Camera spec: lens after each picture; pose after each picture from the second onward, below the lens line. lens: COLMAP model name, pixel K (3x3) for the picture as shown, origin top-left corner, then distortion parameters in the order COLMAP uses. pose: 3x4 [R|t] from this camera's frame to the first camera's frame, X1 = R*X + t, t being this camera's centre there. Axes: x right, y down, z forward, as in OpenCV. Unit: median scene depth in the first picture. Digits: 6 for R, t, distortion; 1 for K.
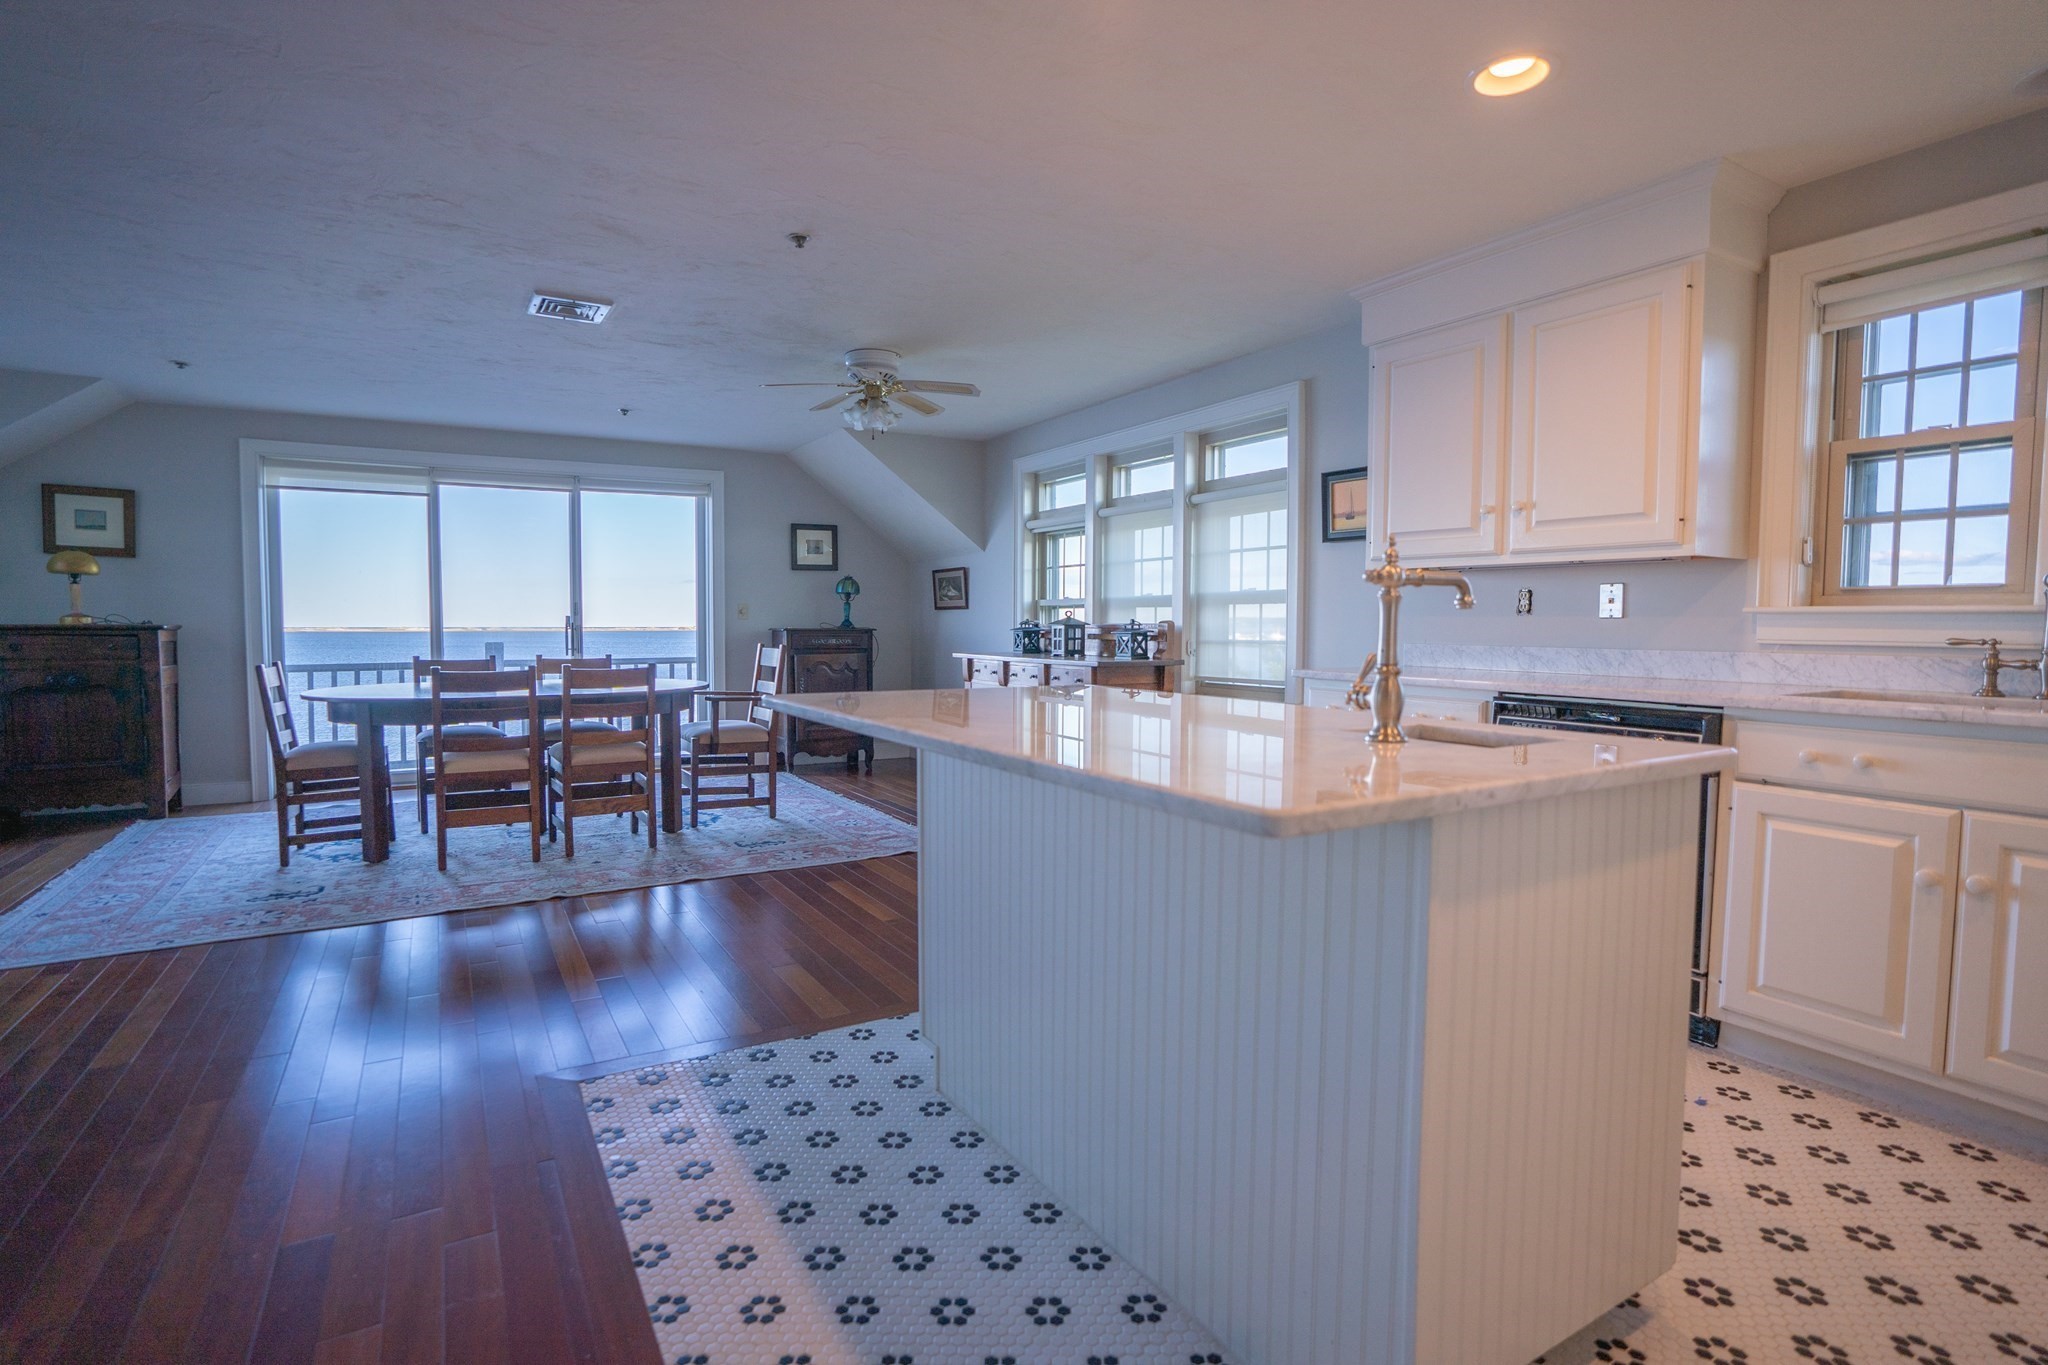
lens RADIAL K [[990.9, 0, 1024.0], [0, 990.9, 682.5], [0, 0, 1]] dist [-0.036148, 0.001482]
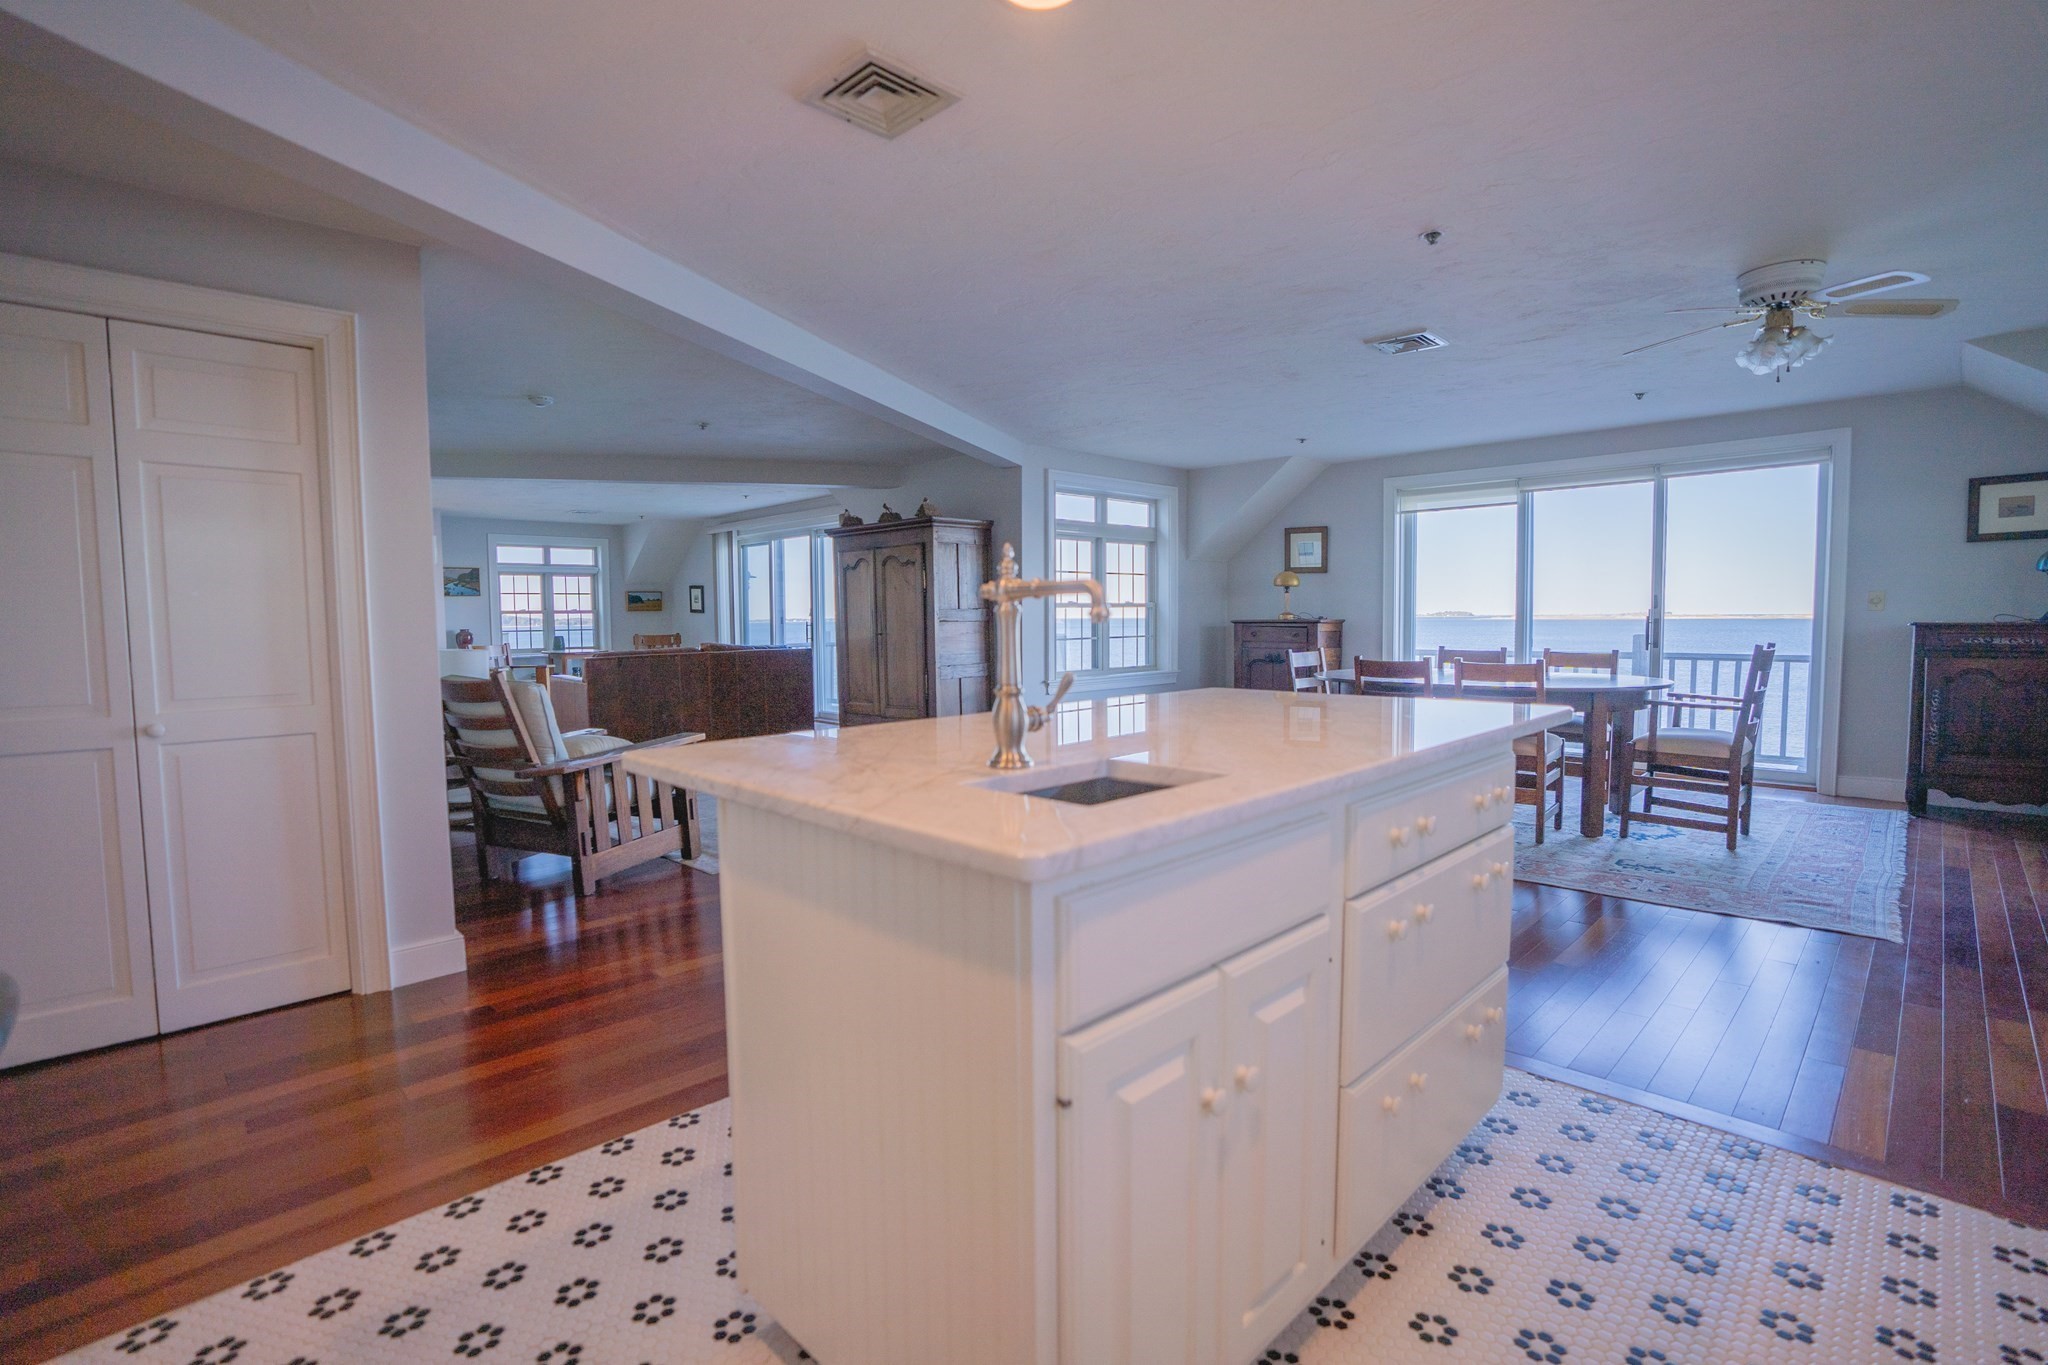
lens RADIAL K [[946.8, 0, 1024.0], [0, 946.8, 682.5], [0, 0, 1]] dist [-0.074191, 0.030575]
pose [[0.242671, 0.061617, -0.968150, 0.343275], [-0.045482, 0.997606, 0.052092, -0.018382], [0.969042, 0.031393, 0.244893, 0.222325]]
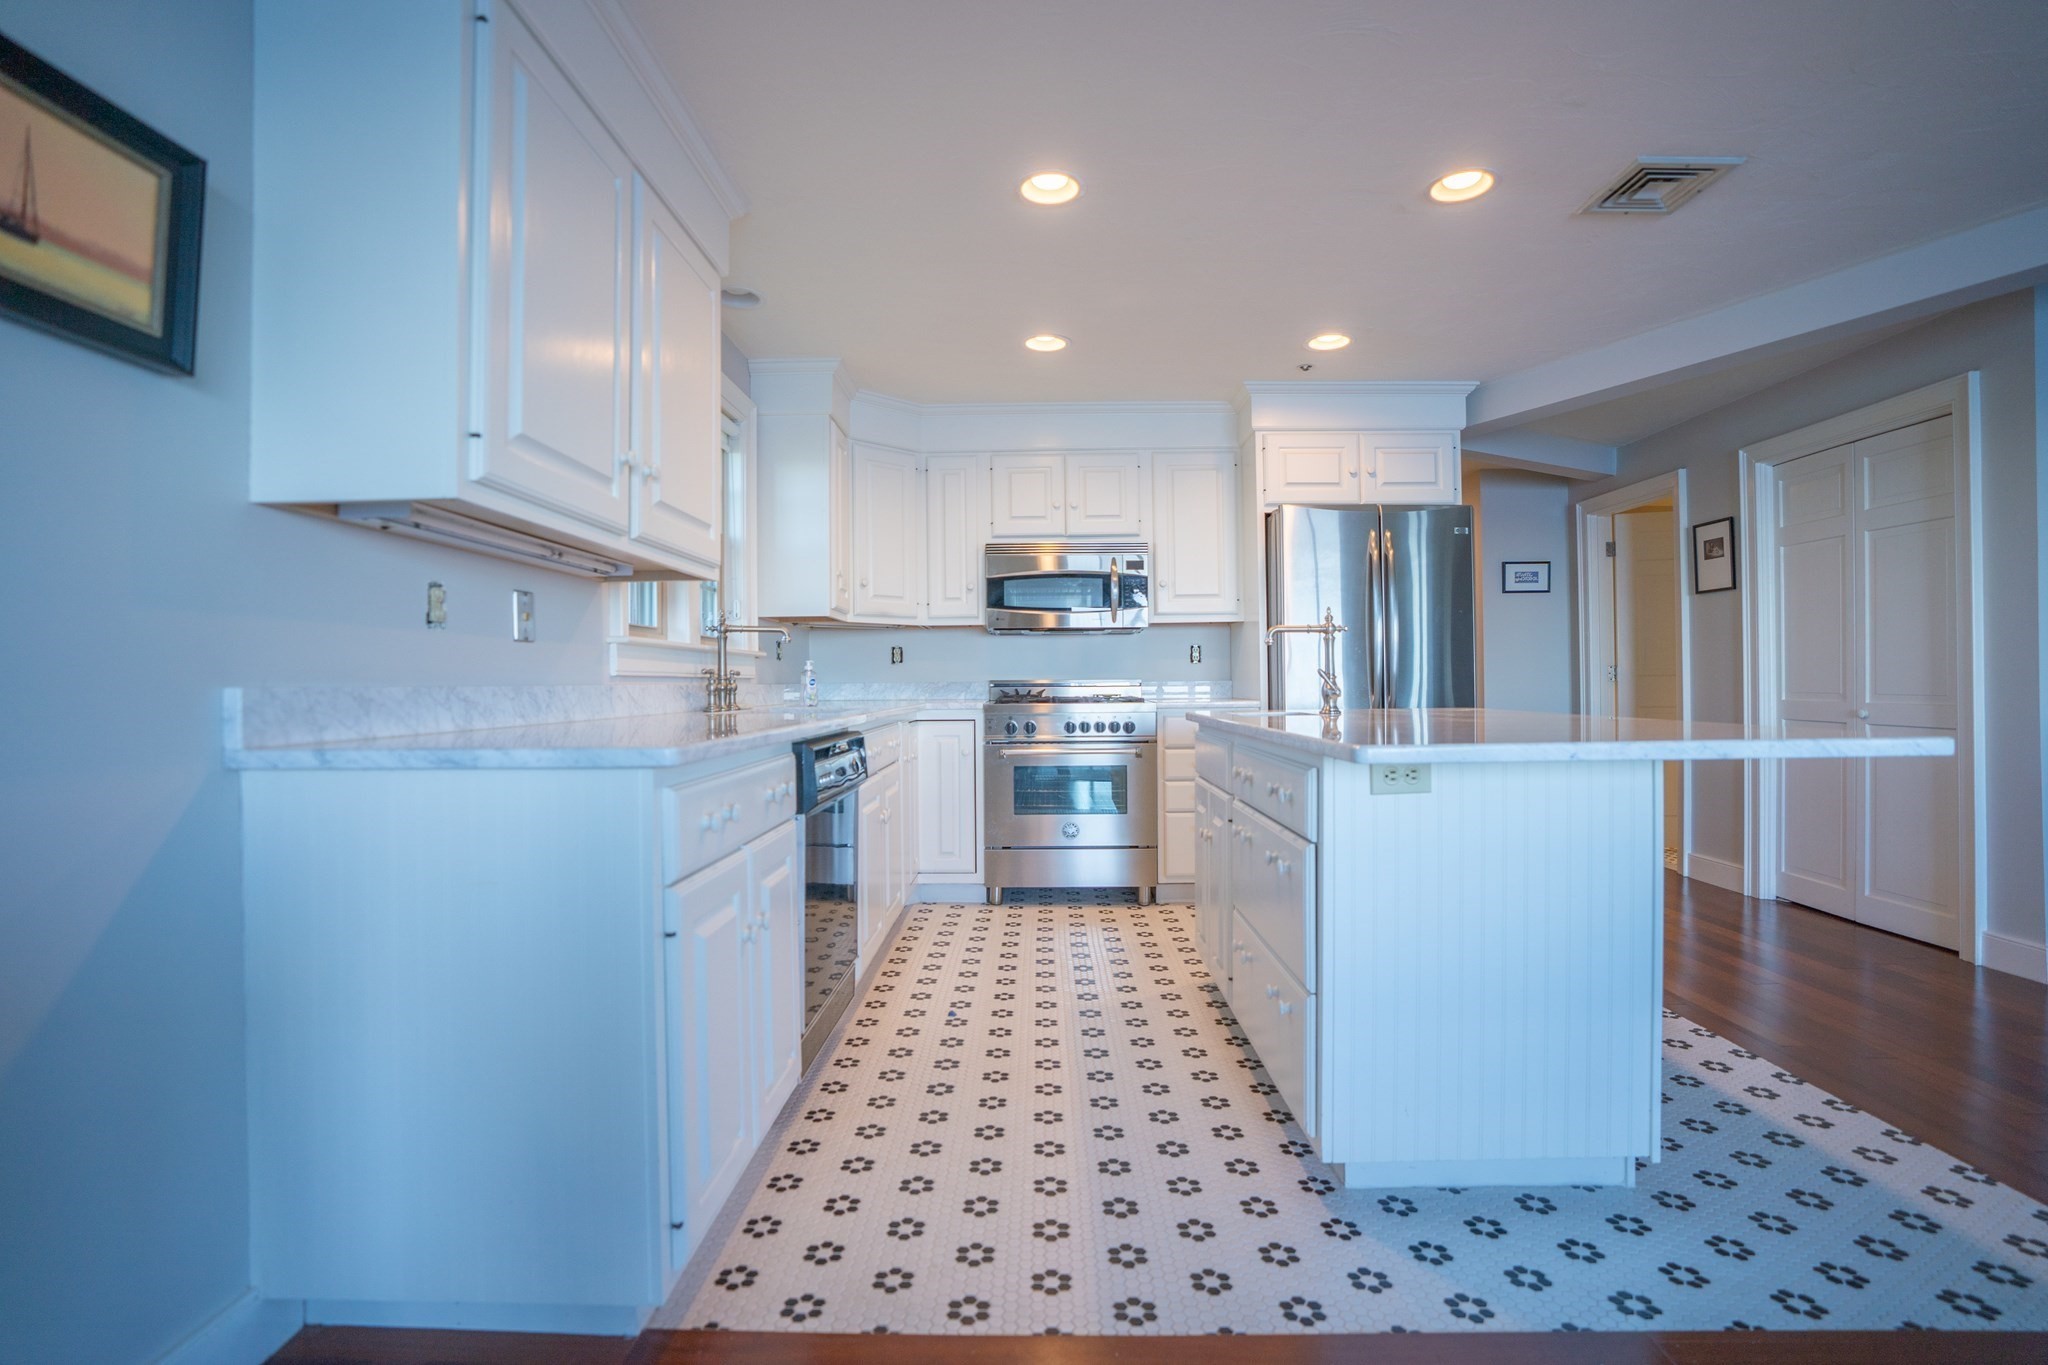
lens RADIAL K [[946.8, 0, 1024.0], [0, 946.8, 682.5], [0, 0, 1]] dist [-0.074191, 0.030575]
pose [[-0.849876, 0.002920, 0.526975, -0.026137], [0.037515, 0.997783, 0.054973, -0.035032], [-0.525646, 0.066489, -0.848101, 0.813575]]
